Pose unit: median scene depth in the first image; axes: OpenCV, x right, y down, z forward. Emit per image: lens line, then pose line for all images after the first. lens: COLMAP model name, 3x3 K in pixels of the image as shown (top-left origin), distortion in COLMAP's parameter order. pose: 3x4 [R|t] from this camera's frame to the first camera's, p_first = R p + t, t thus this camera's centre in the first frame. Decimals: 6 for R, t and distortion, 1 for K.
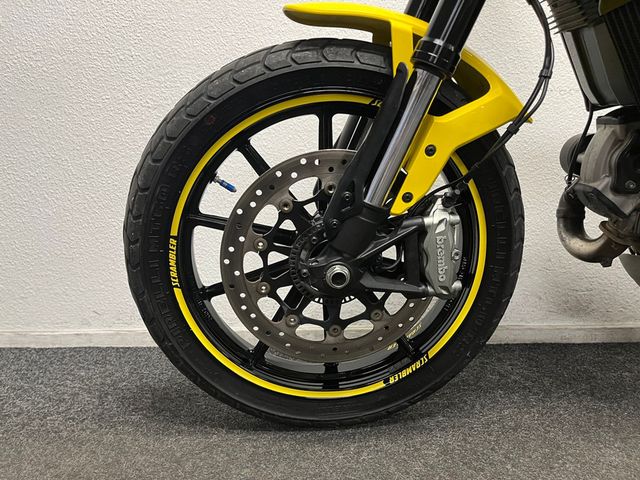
lens RADIAL K [[483.6, 0, 314.3], [0, 483.6, 232.1], [0, 0, 1]] dist [0.065429, -0.094279]
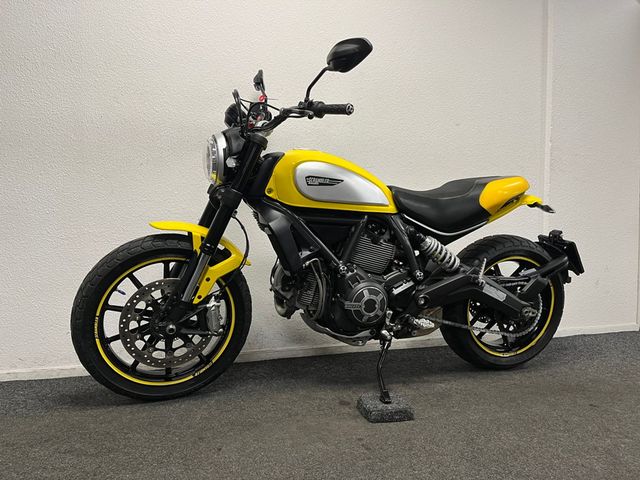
lens RADIAL K [[483.6, 0, 316.1], [0, 483.6, 235.4], [0, 0, 1]] dist [0.065429, -0.094279]
pose [[0.950711, 0.008300, 0.309967, -0.021646], [0.021128, 0.995585, -0.091461, -0.135438], [-0.309358, 0.093502, 0.946338, -1.535858]]
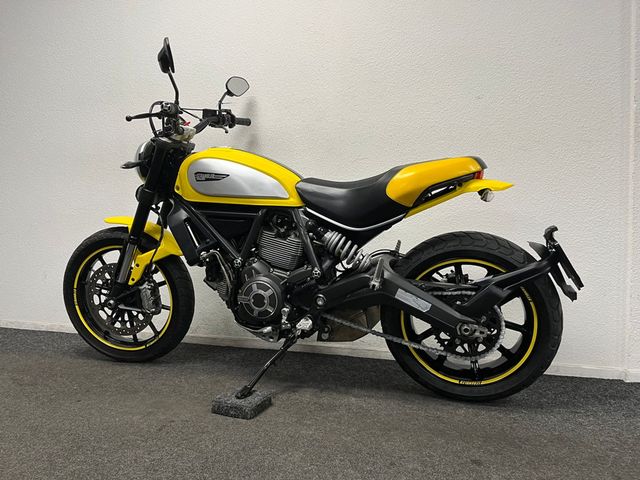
lens RADIAL K [[483.6, 0, 315.6], [0, 483.6, 238.7], [0, 0, 1]] dist [0.065429, -0.094279]
pose [[0.959237, 0.024539, -0.281536, 1.988050], [-0.049896, 0.995279, -0.083252, -0.118980], [0.278164, 0.093905, 0.955932, -1.529034]]
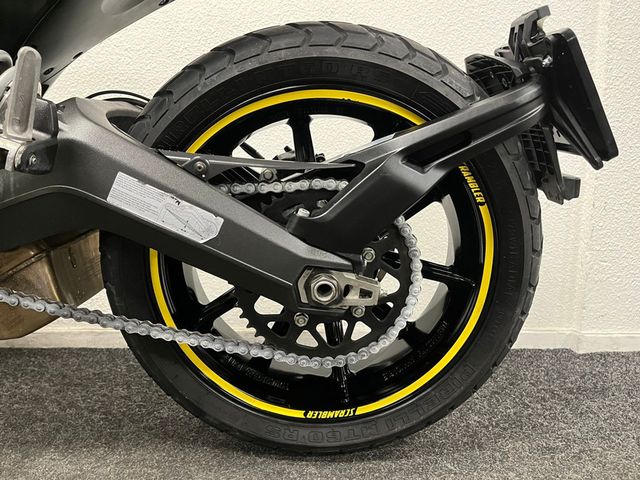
lens RADIAL K [[483.6, 0, 321.0], [0, 483.6, 244.8], [0, 0, 1]] dist [0.065429, -0.094279]
pose [[0.999111, 0.017377, 0.038400, 1.996163], [-0.018291, 0.999555, 0.023580, -0.012145], [-0.037973, -0.024261, 0.998984, 0.063696]]
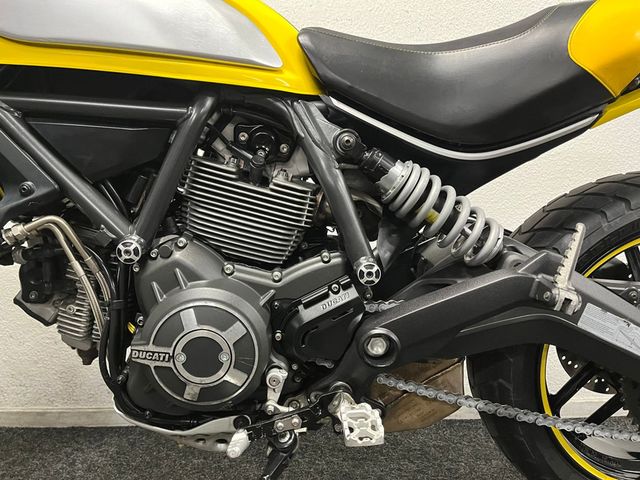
lens RADIAL K [[483.6, 0, 325.9], [0, 483.6, 236.7], [0, 0, 1]] dist [0.065429, -0.094279]
pose [[0.997563, 0.014836, 0.068172, 1.177527], [-0.009827, 0.997267, -0.073226, -0.147170], [-0.069072, 0.072377, 0.994983, -0.105110]]
